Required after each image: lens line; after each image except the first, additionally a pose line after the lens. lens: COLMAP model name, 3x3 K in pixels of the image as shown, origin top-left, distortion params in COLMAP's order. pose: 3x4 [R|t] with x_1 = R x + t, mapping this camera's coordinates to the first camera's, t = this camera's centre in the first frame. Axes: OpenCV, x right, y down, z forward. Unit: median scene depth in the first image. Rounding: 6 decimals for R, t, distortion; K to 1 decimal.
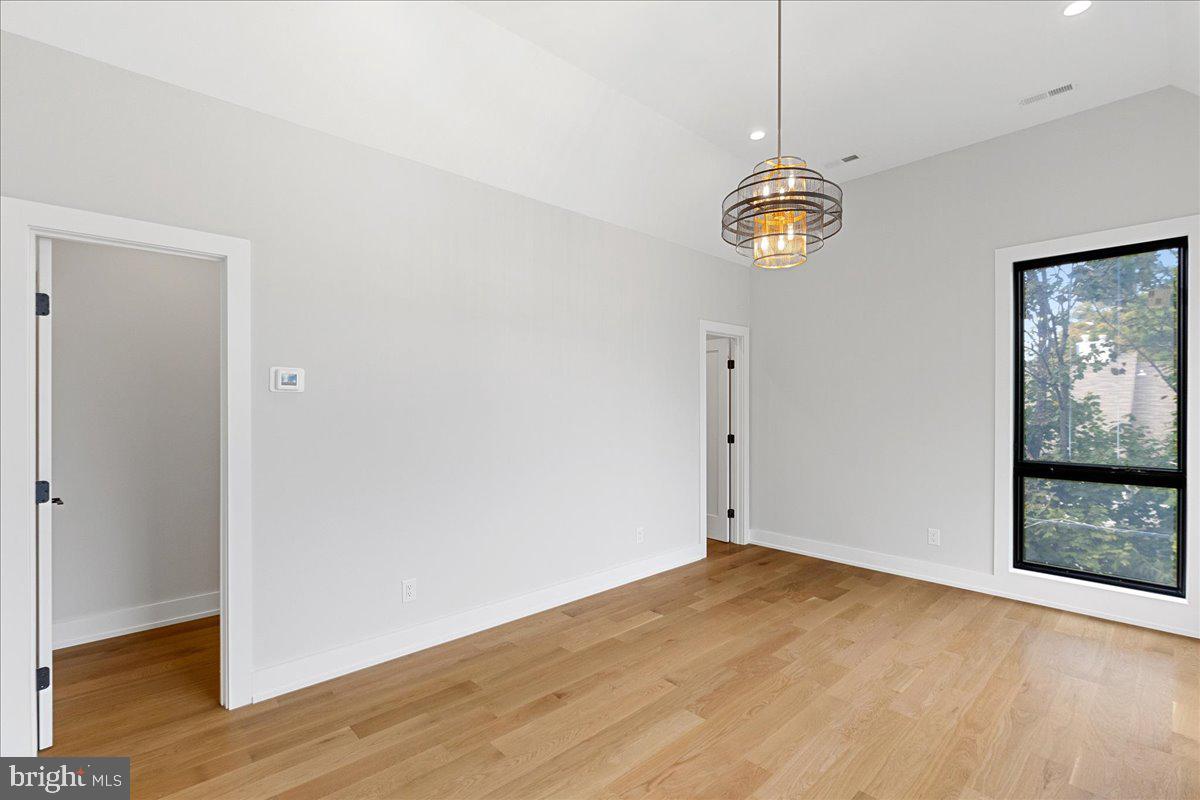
lens RADIAL K [[542.0, 0, 604.5], [0, 542.0, 397.5], [0, 0, 1]] dist [0.006085, 0.000117]
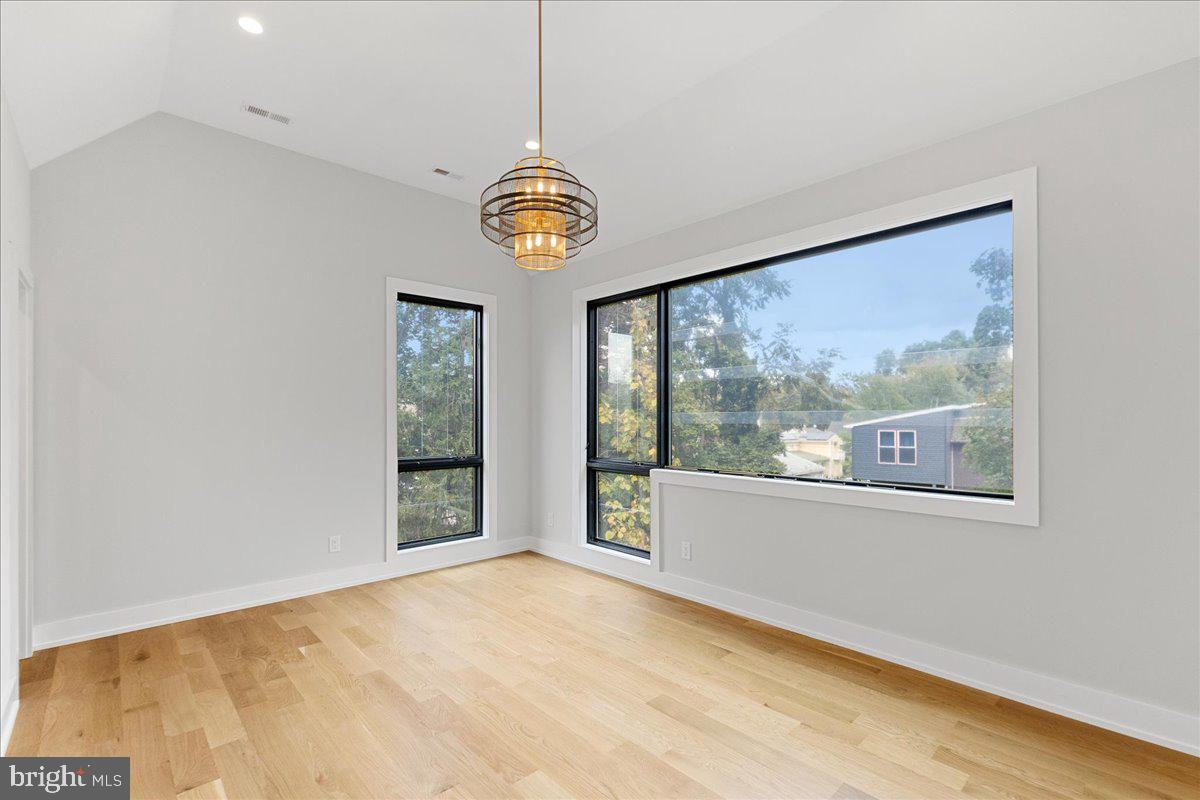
lens RADIAL K [[542.0, 0, 612.0], [0, 542.0, 425.2], [0, 0, 1]] dist [0.006085, 0.000117]
pose [[-0.010513, -0.006456, 0.999924, -0.404466], [-0.011460, 0.999914, 0.006335, 0.037089], [-0.999879, -0.011393, -0.010586, 0.569268]]
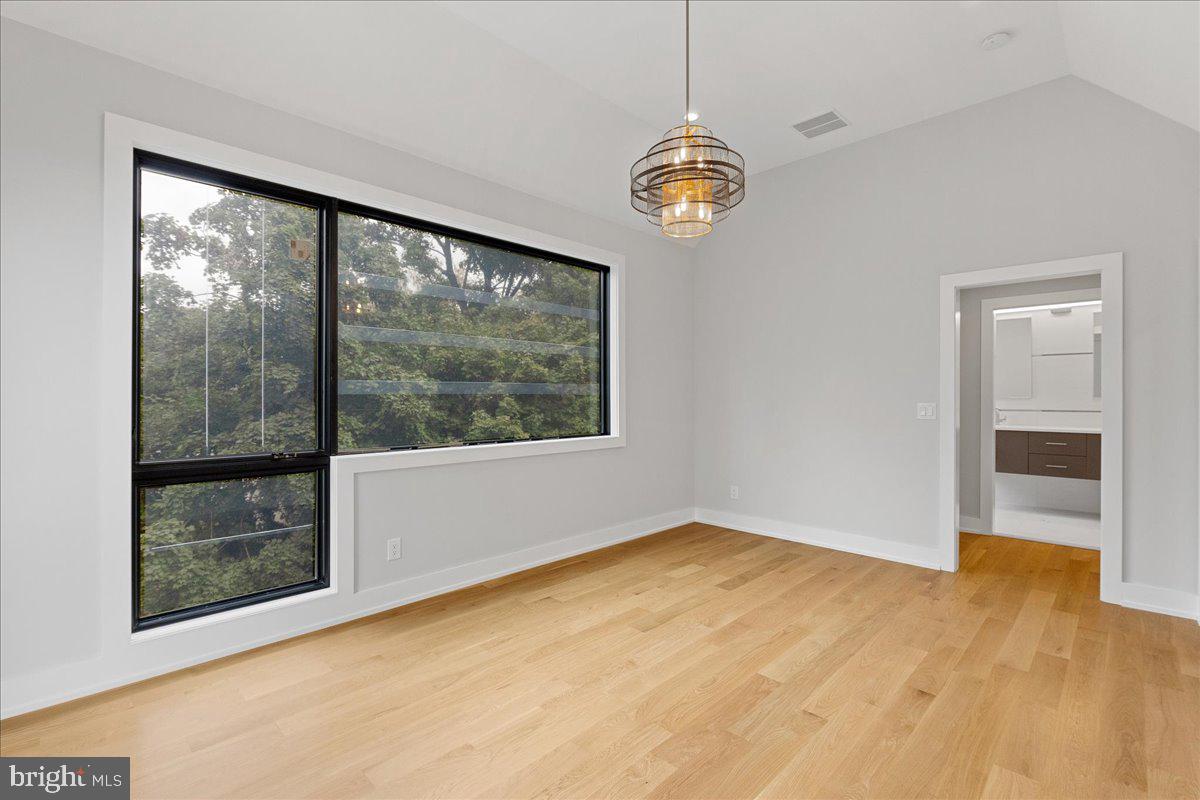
lens RADIAL K [[542.0, 0, 599.5], [0, 542.0, 394.1], [0, 0, 1]] dist [0.006085, 0.000117]
pose [[-0.998735, 0.000257, -0.050283, 0.341361], [0.000839, 0.999933, -0.011543, 0.049982], [0.050277, -0.011570, -0.998668, 1.272287]]
